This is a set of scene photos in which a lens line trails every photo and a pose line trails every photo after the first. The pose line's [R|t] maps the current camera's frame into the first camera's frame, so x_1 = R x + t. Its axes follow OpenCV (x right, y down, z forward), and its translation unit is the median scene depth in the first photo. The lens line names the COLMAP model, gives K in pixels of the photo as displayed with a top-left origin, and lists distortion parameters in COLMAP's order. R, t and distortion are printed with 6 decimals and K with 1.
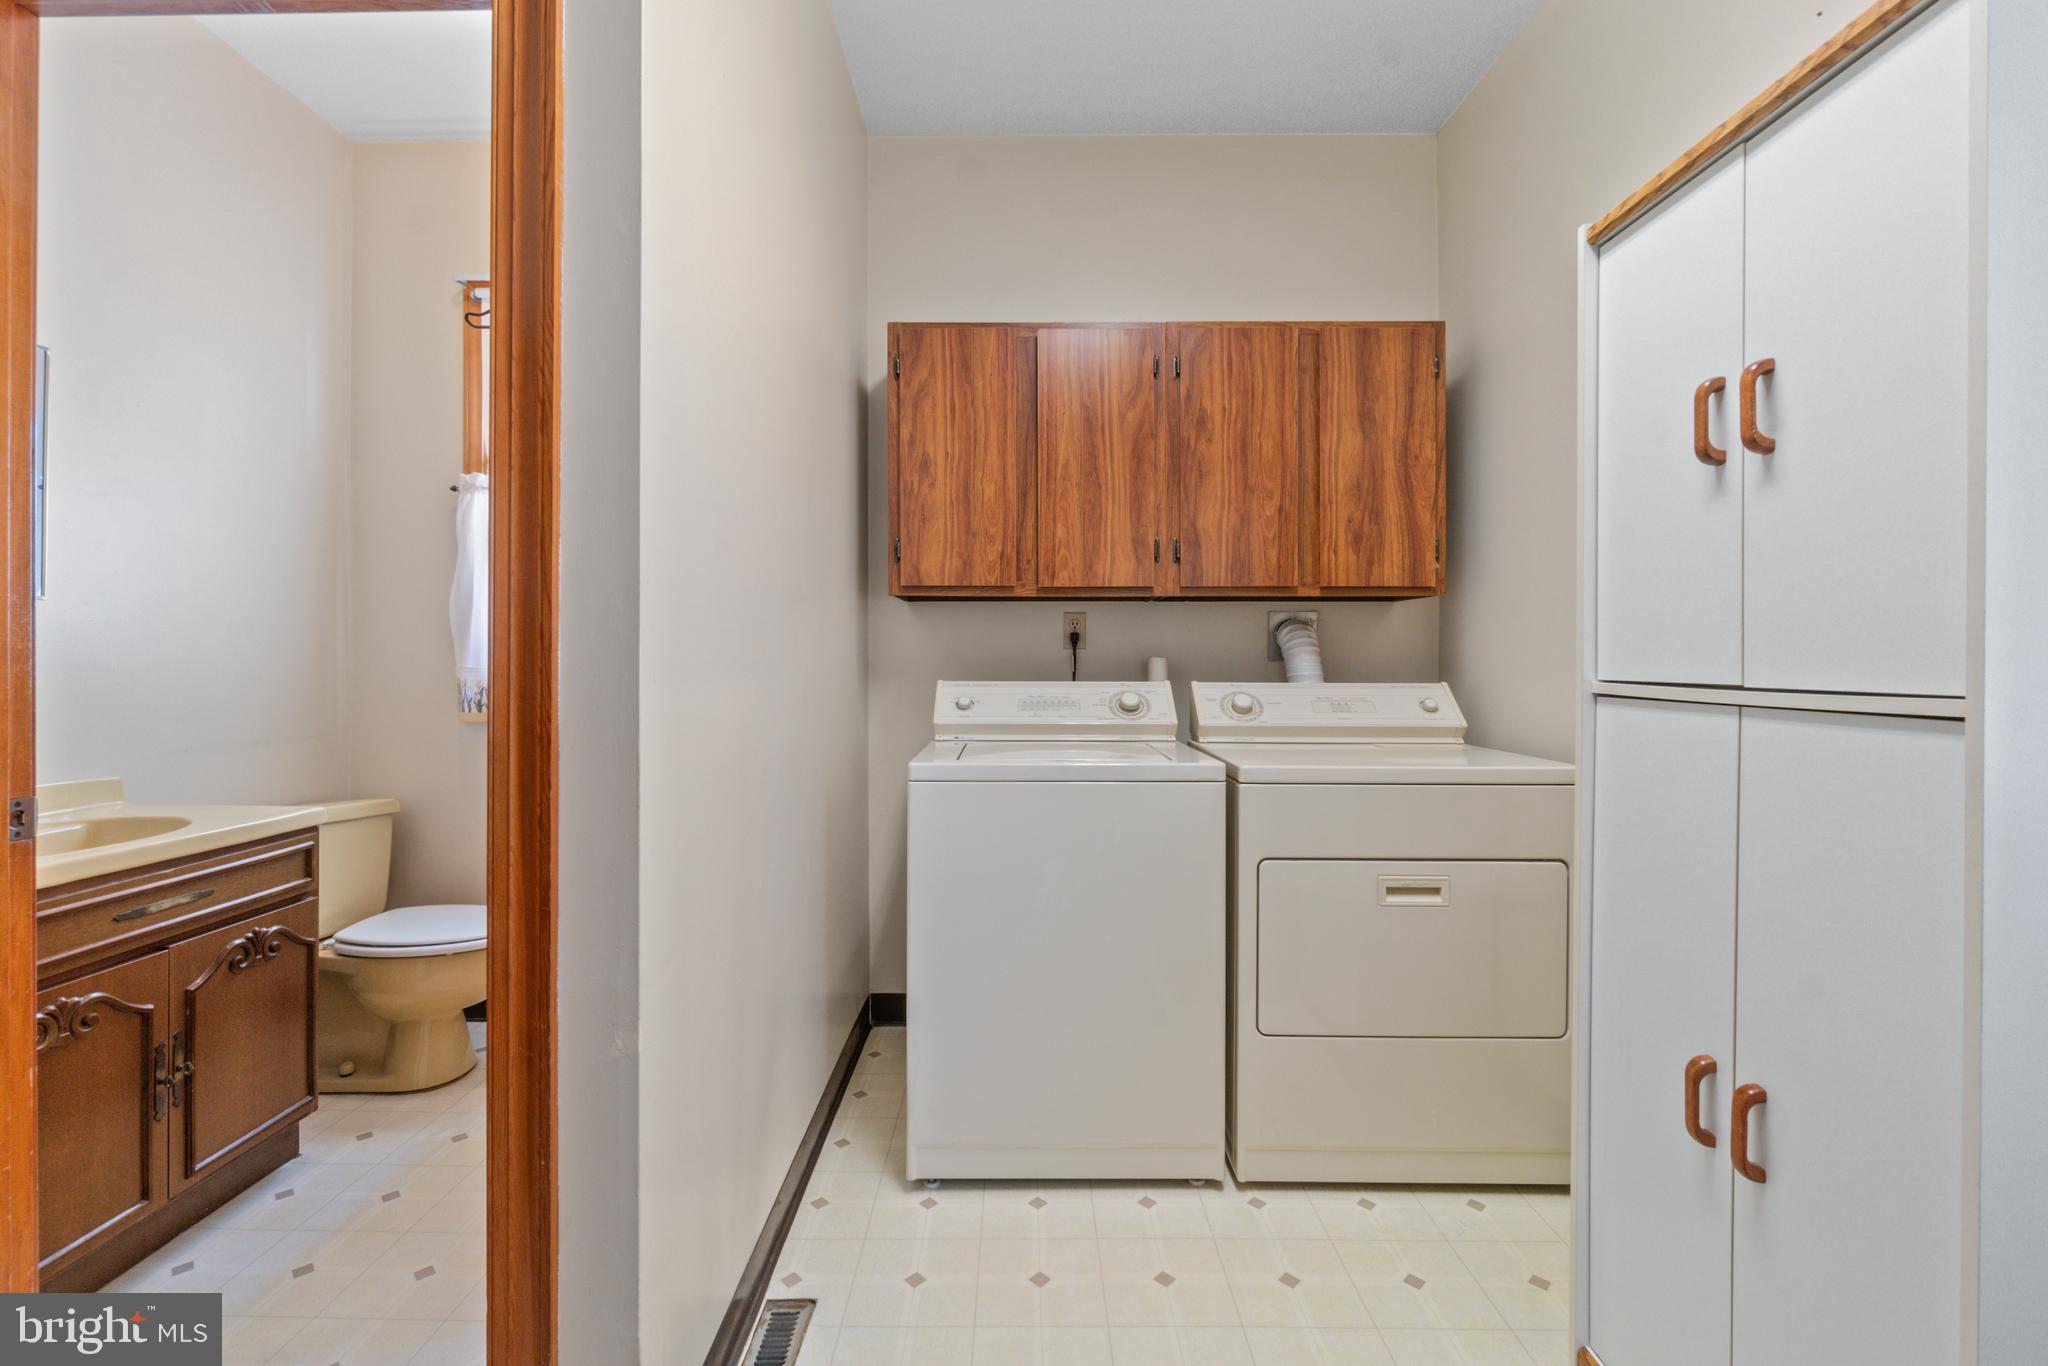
lens RADIAL K [[886.5, 0, 1013.4], [0, 886.5, 666.8], [0, 0, 1]] dist [-0.002864, -0.000245]
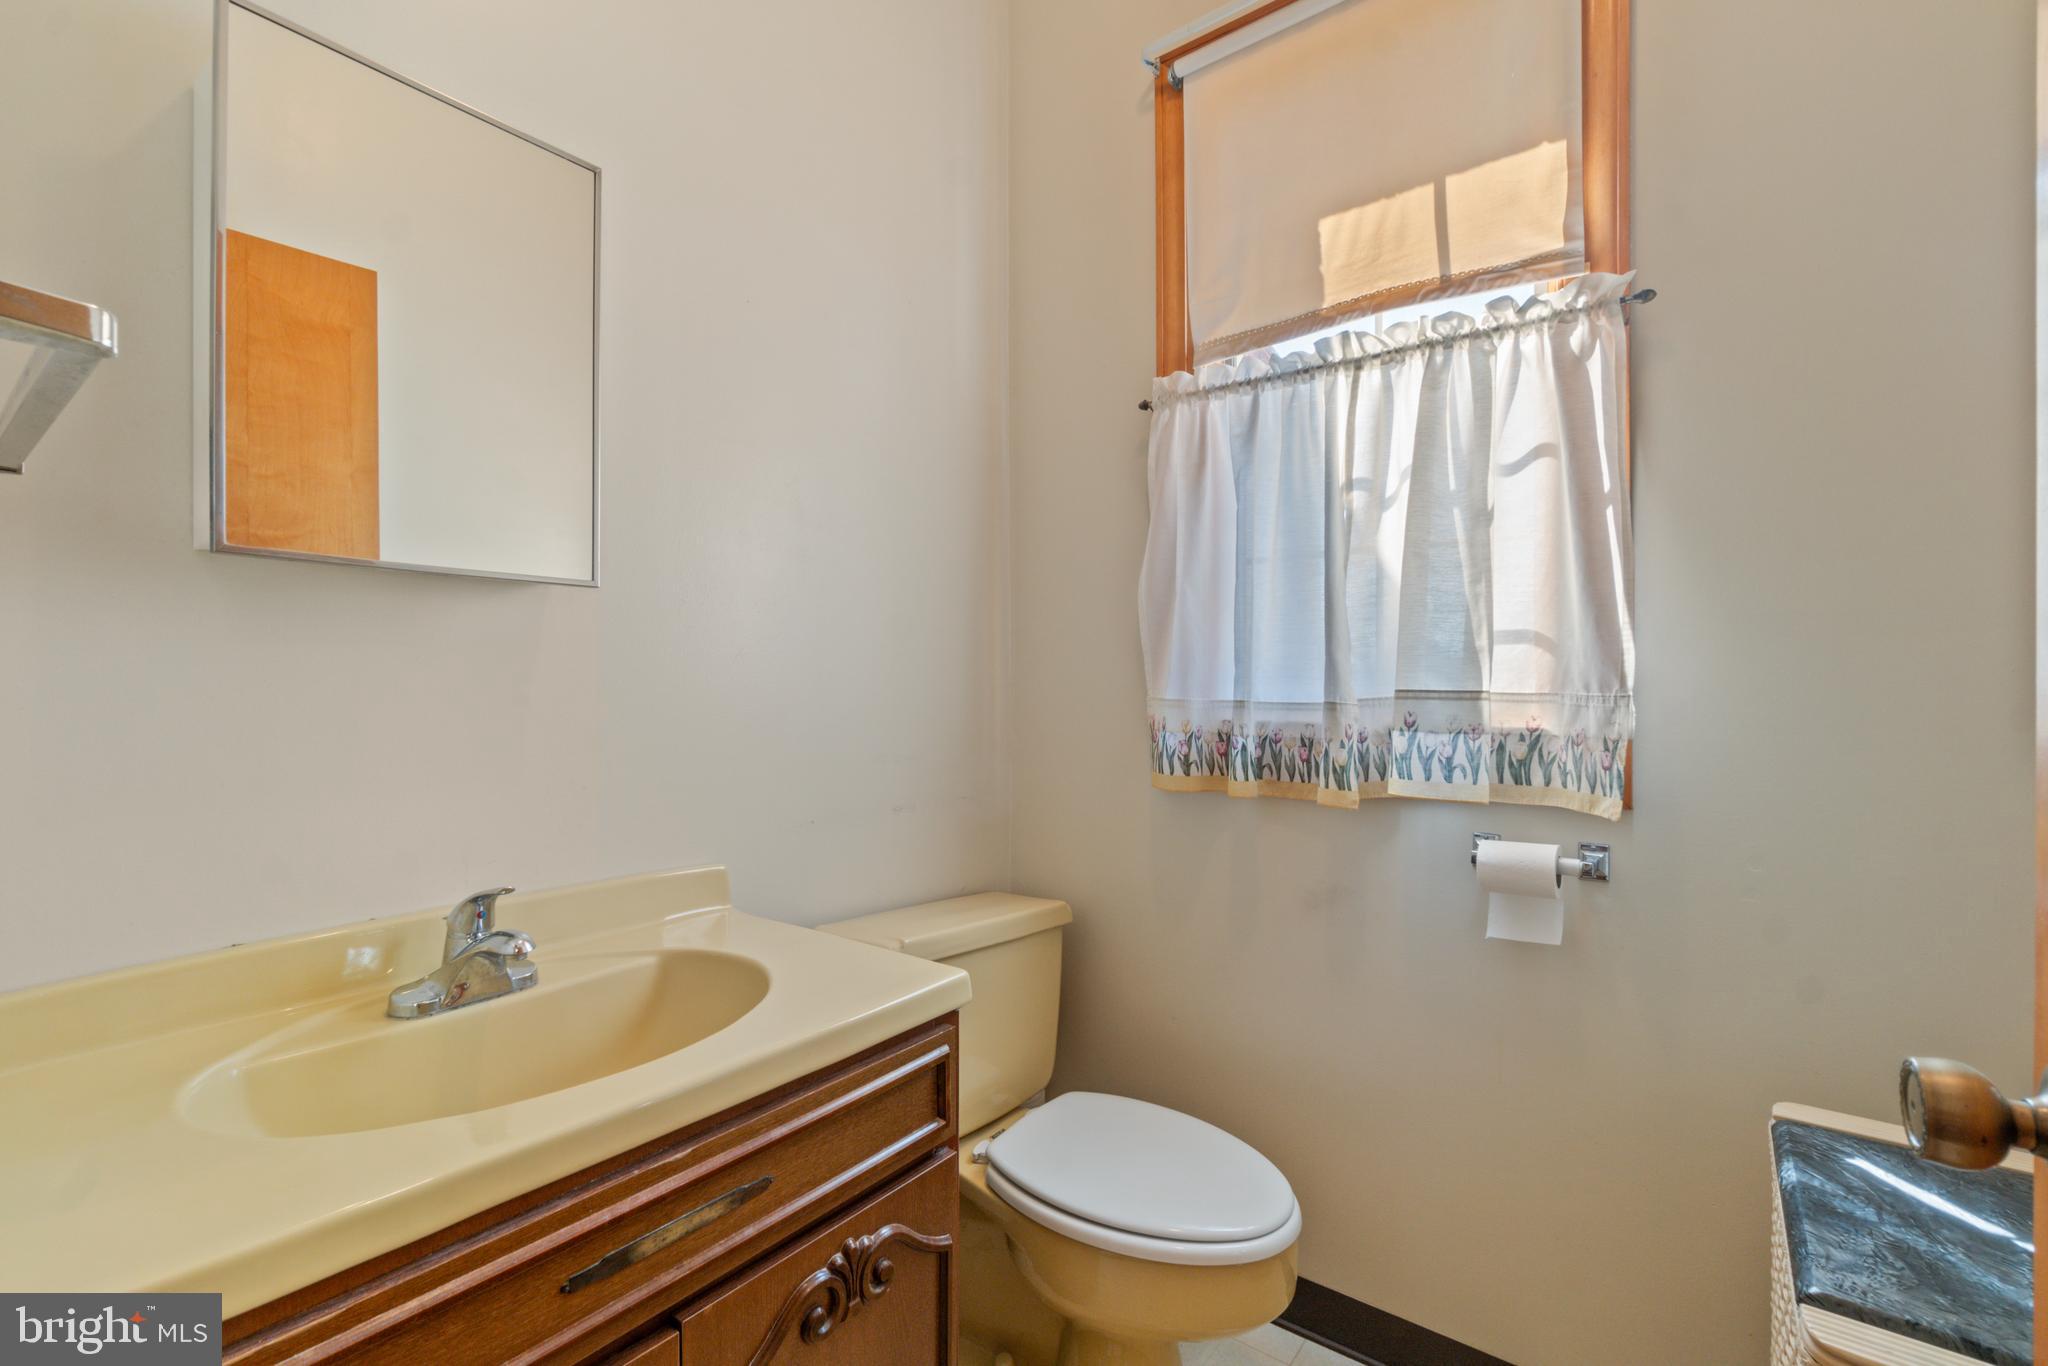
lens RADIAL K [[890.4, 0, 1017.4], [0, 890.4, 672.5], [0, 0, 1]] dist [-0.001684, -0.000176]
pose [[0.800203, -0.020513, -0.599379, -0.443766], [0.005464, 0.999623, -0.026916, -0.001823], [0.599705, 0.018263, 0.800013, 0.603682]]
